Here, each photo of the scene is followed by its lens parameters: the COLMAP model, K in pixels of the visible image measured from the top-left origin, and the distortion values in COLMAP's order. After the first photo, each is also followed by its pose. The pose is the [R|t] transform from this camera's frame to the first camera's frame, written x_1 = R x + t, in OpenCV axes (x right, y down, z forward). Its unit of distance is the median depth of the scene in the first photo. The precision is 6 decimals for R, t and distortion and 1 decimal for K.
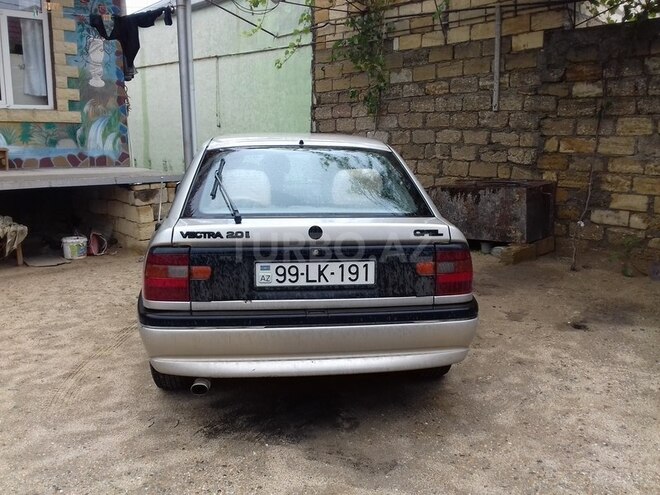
lens RADIAL K [[610.6, 0, 334.6], [0, 610.6, 256.1], [0, 0, 1]] dist [0.071149, -0.164878]
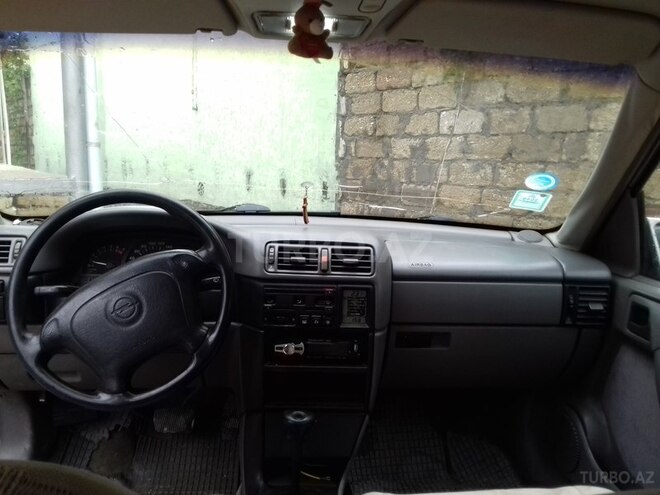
lens RADIAL K [[610.6, 0, 334.6], [0, 610.6, 256.1], [0, 0, 1]] dist [0.071149, -0.164878]
pose [[0.999526, 0.028434, -0.011810, -0.039765], [-0.028636, 0.999439, -0.017347, -0.071651], [0.011310, 0.017677, 0.999780, 0.533760]]
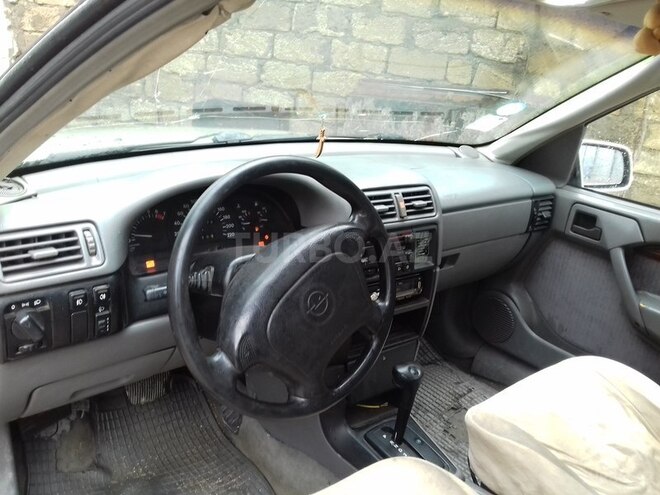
lens RADIAL K [[616.0, 0, 330.0], [0, 616.0, 247.5], [0, 0, 1]] dist [0.062452, -0.116253]
pose [[0.823017, -0.120631, 0.555059, -0.159410], [0.002137, 0.977839, 0.209346, -0.098557], [-0.568012, -0.171109, 0.805037, 0.578064]]
